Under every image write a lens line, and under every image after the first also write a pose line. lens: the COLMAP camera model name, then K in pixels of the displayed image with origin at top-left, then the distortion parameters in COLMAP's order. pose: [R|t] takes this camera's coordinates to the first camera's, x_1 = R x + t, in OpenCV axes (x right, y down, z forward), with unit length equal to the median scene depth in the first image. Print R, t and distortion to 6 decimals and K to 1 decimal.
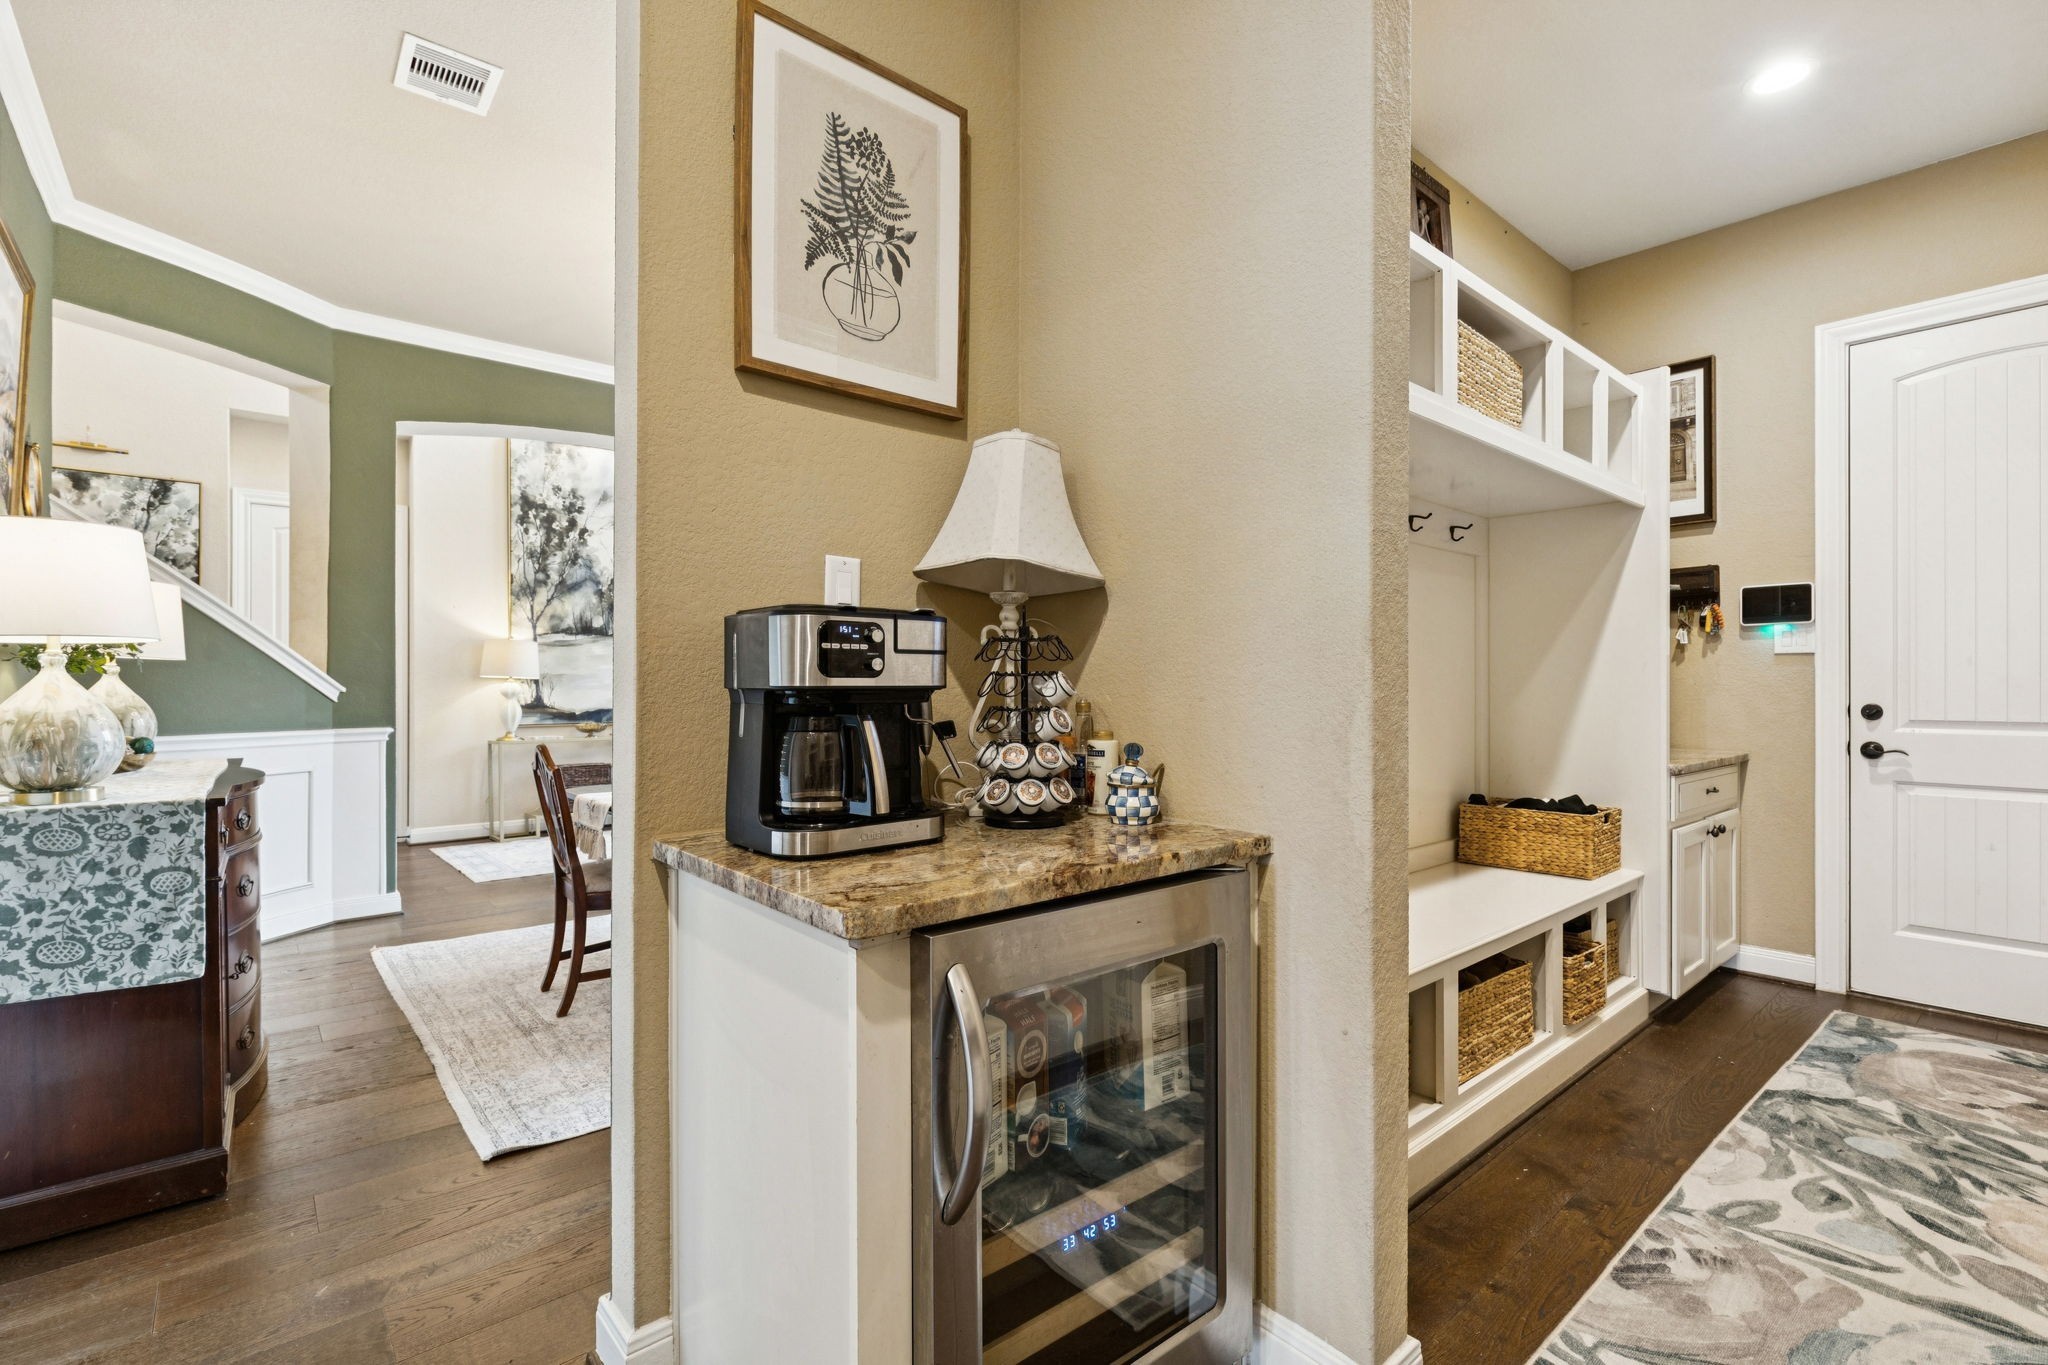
lens RADIAL K [[920.9, 0, 1024.0], [0, 920.9, 682.5], [0, 0, 1]] dist [-0.000958, 0.000028]
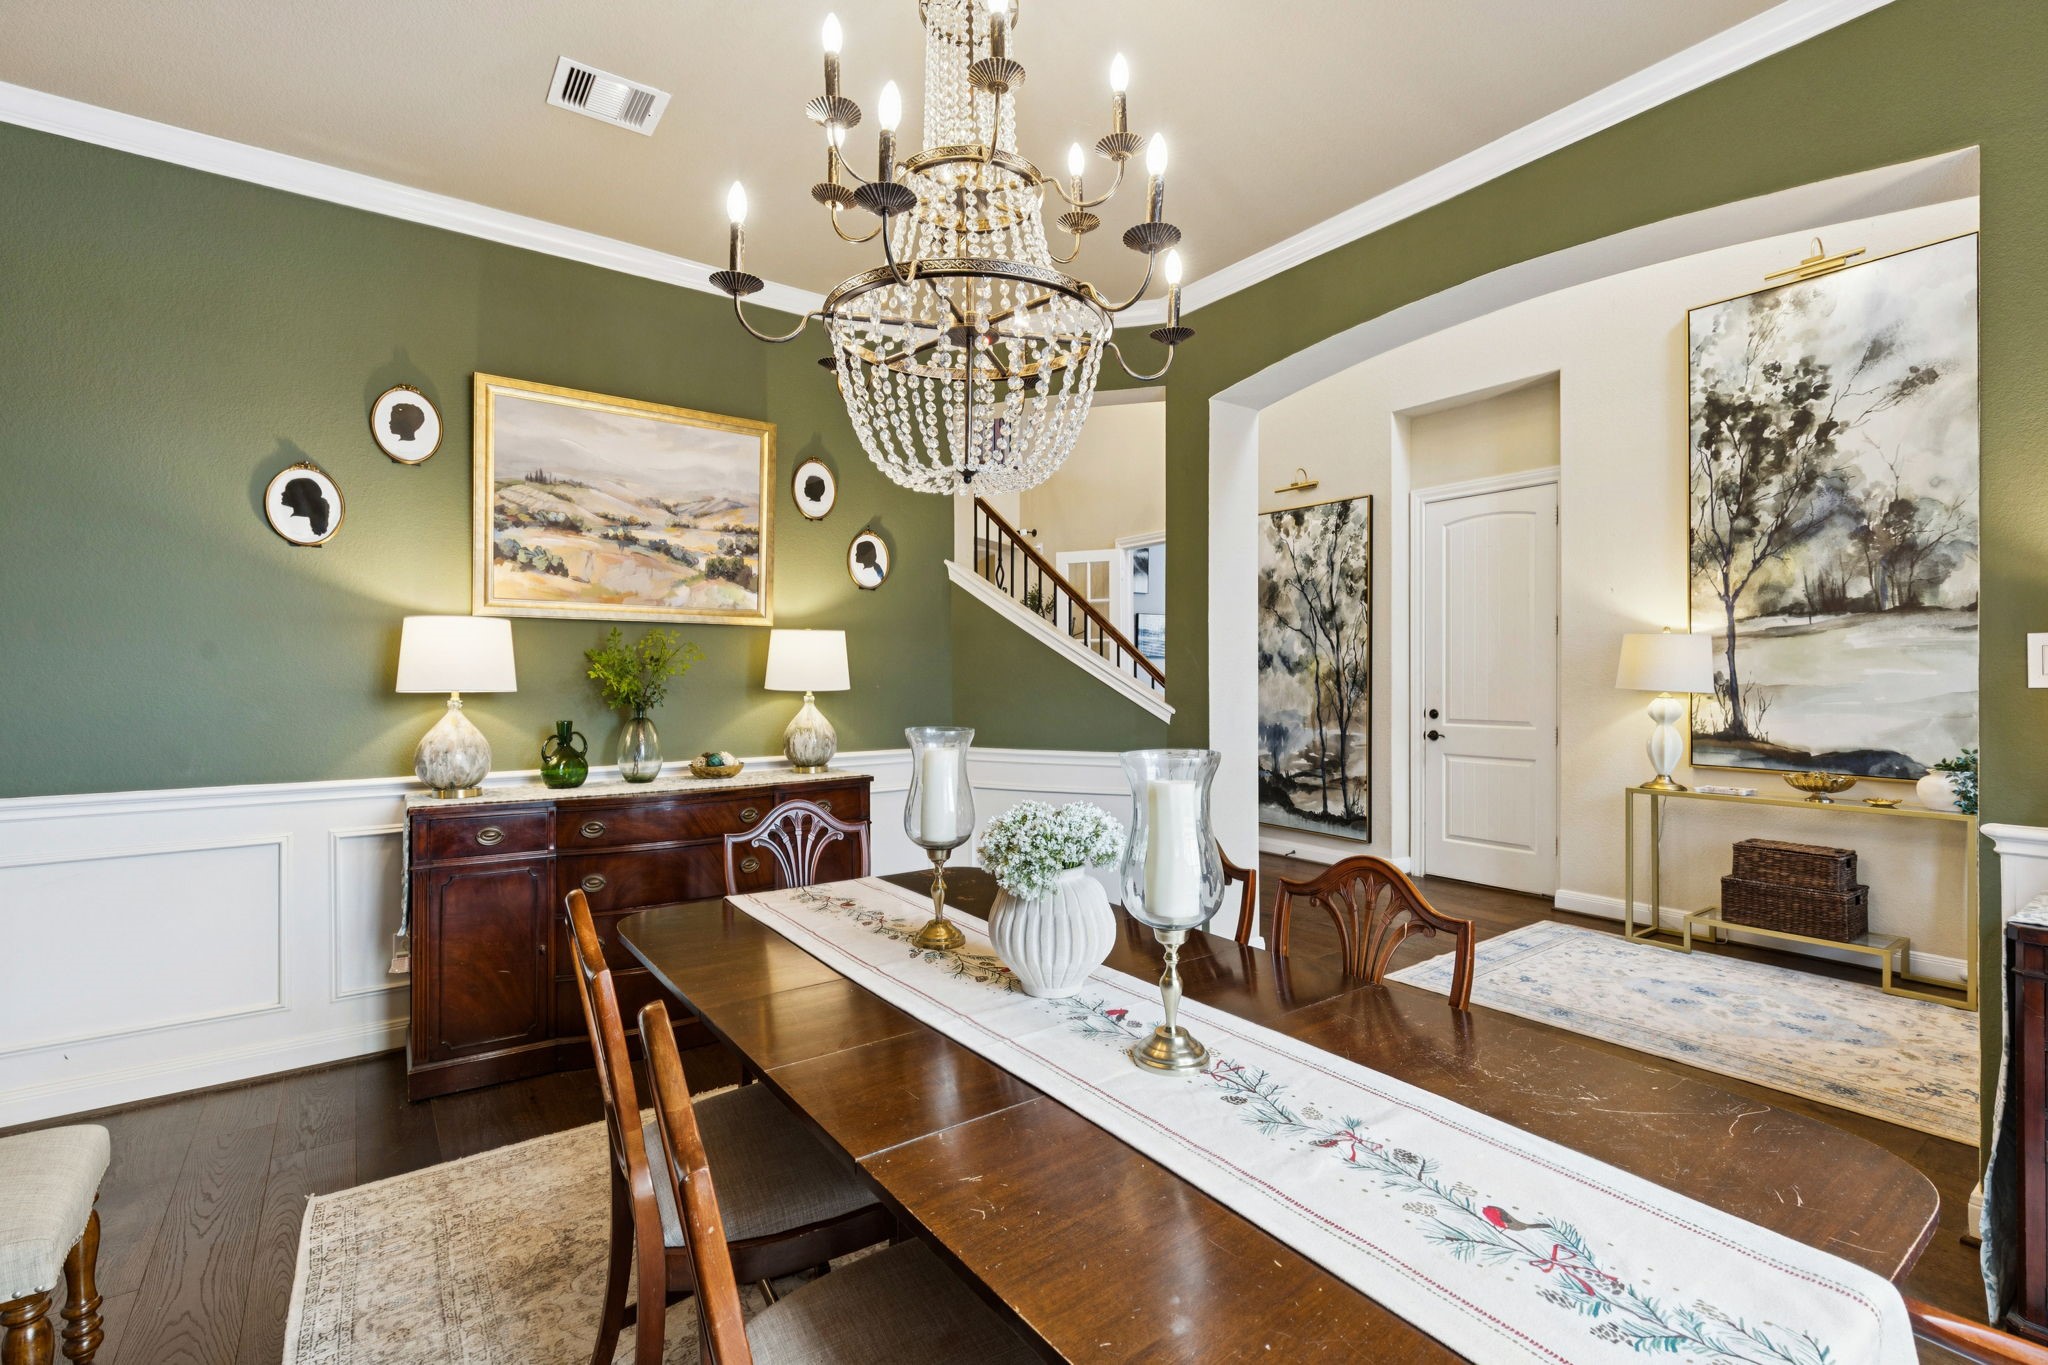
lens RADIAL K [[920.9, 0, 1024.0], [0, 920.9, 682.5], [0, 0, 1]] dist [-0.000958, 0.000028]
pose [[-0.073143, 0.008102, -0.997289, 0.115013], [0.006626, 0.999949, 0.007638, -0.018106], [0.997299, -0.006049, -0.073193, 0.566835]]
